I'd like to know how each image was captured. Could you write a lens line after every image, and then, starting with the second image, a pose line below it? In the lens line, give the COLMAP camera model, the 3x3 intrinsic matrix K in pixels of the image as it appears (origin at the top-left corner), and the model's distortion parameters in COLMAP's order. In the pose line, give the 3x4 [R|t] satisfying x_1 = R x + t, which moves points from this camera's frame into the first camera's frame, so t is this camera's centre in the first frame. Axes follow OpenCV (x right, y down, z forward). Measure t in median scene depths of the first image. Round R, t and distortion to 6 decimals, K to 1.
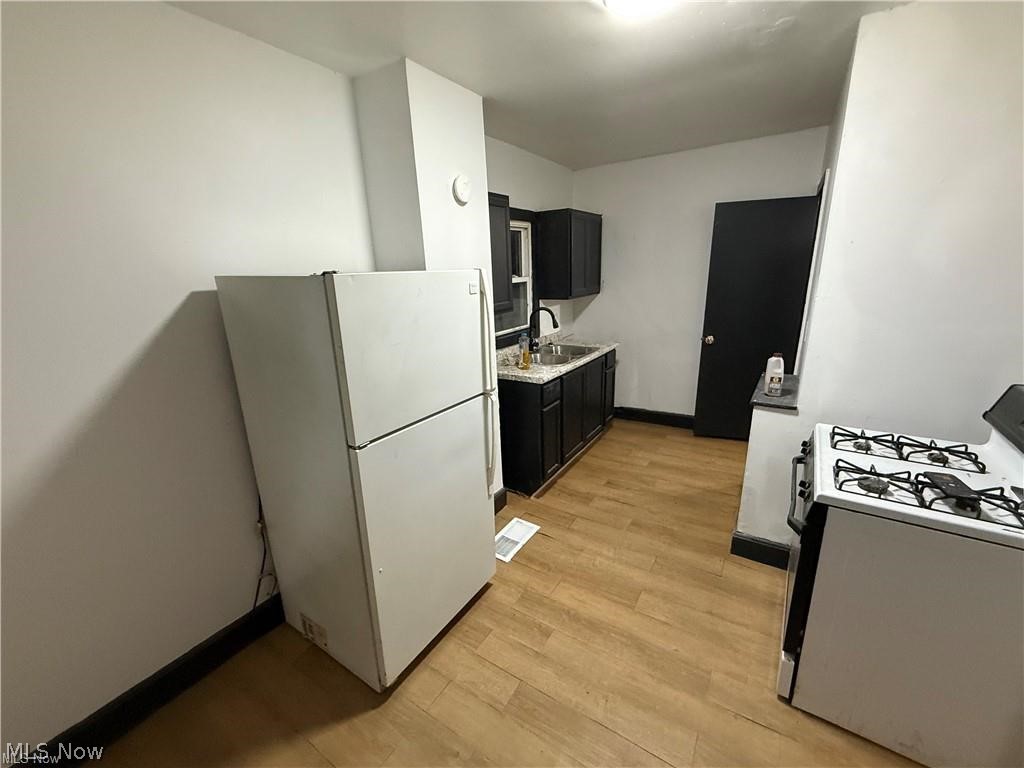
lens RADIAL K [[414.5, 0, 514.3], [0, 414.5, 386.5], [0, 0, 1]] dist [0.003036, 0.000330]
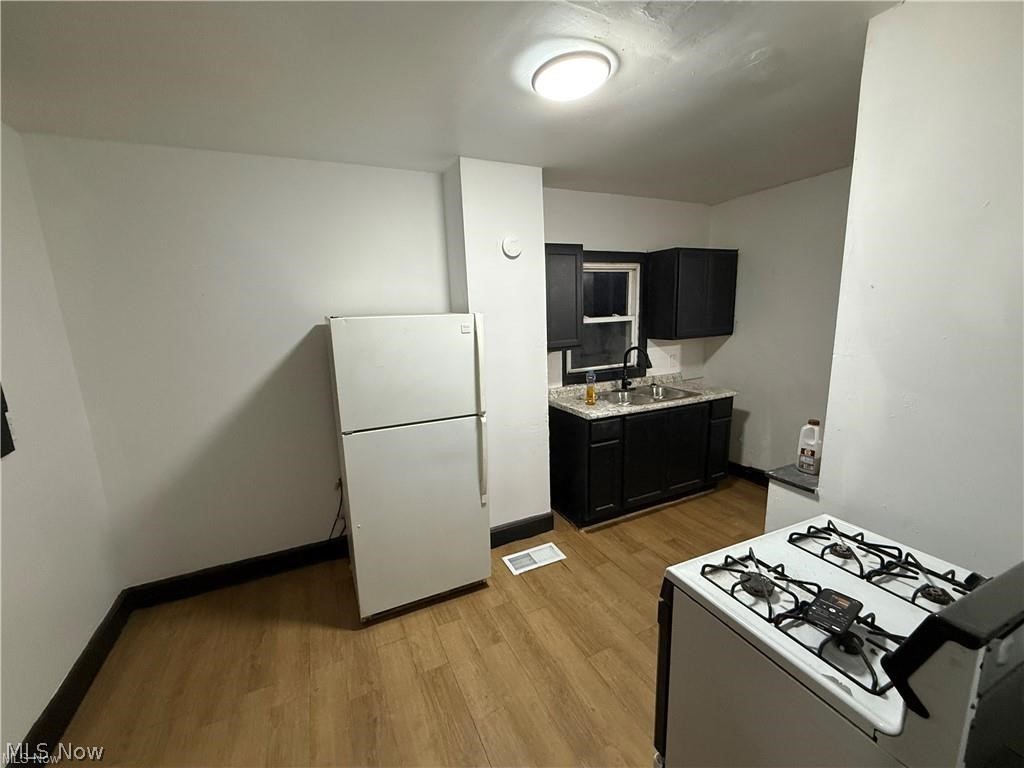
lens RADIAL K [[414.5, 0, 513.3], [0, 414.5, 386.8], [0, 0, 1]] dist [0.003036, 0.000330]
pose [[0.852300, 0.106173, -0.512164, 0.501793], [-0.142951, 0.989185, -0.032826, -0.031411], [0.503140, 0.101192, 0.858260, 0.010970]]
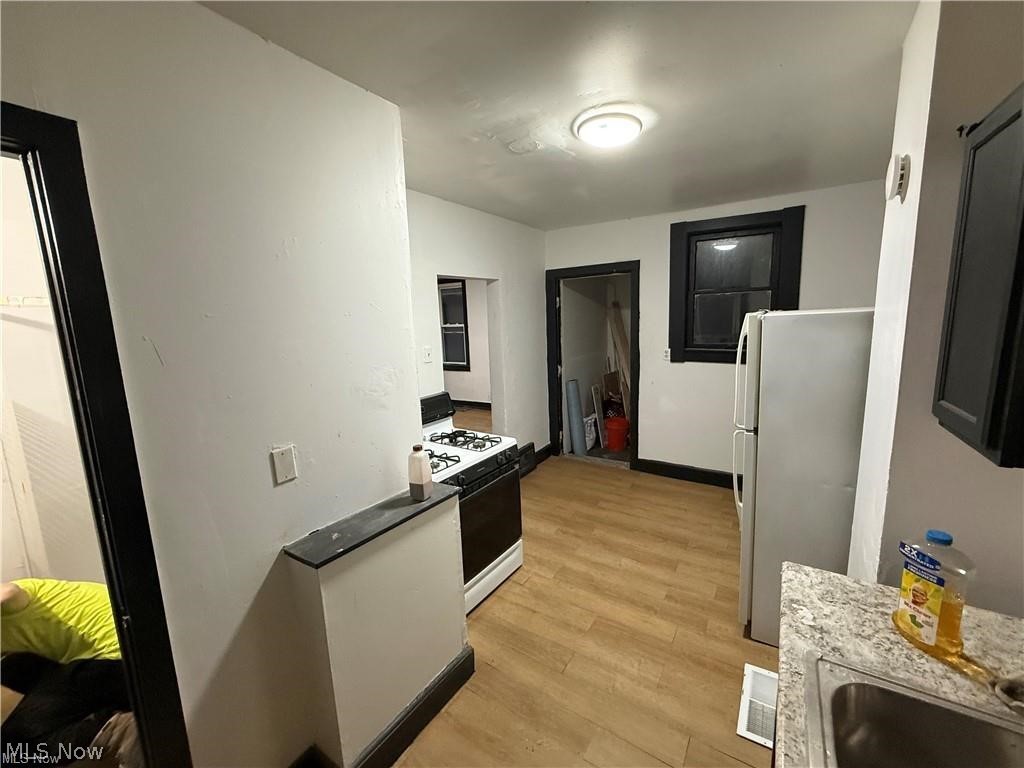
lens RADIAL K [[414.5, 0, 516.8], [0, 414.5, 382.1], [0, 0, 1]] dist [0.003036, 0.000330]
pose [[-0.997097, 0.074170, 0.017195, 0.389581], [0.074564, 0.905590, 0.417548, -0.467486], [0.015398, 0.417618, -0.908492, 1.547733]]
